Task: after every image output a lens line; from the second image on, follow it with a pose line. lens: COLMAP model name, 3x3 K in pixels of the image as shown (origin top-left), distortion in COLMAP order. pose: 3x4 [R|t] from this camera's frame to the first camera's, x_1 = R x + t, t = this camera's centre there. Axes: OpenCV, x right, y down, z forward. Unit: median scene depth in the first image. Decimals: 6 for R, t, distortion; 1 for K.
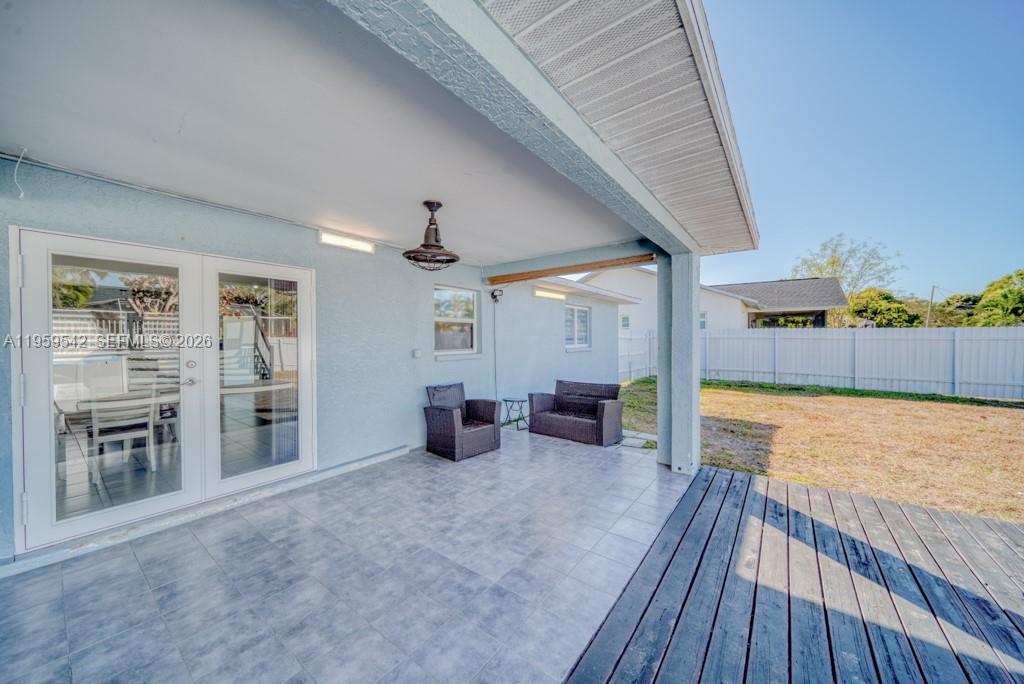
lens RADIAL K [[367.5, 0, 512.0], [0, 367.5, 342.0], [0, 0, 1]] dist [0.006170, 0.000024]
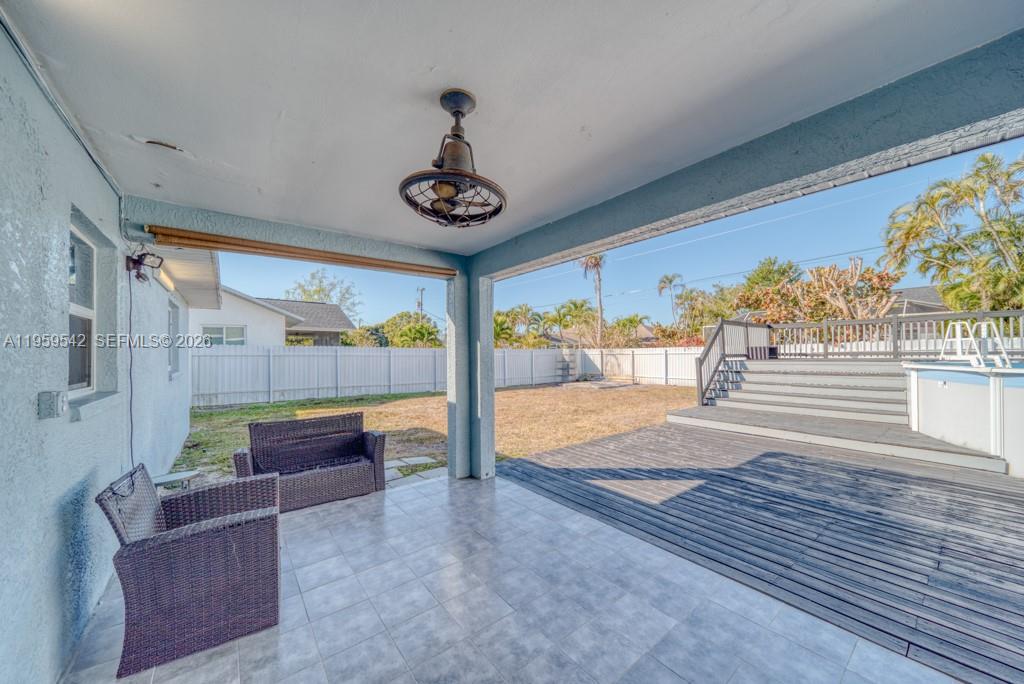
lens RADIAL K [[367.5, 0, 512.0], [0, 367.5, 342.0], [0, 0, 1]] dist [0.006170, 0.000024]
pose [[0.237185, 0.032213, 0.970930, -0.491561], [0.015226, 0.999204, -0.036871, -0.004598], [-0.971345, 0.023529, 0.236506, 0.547868]]
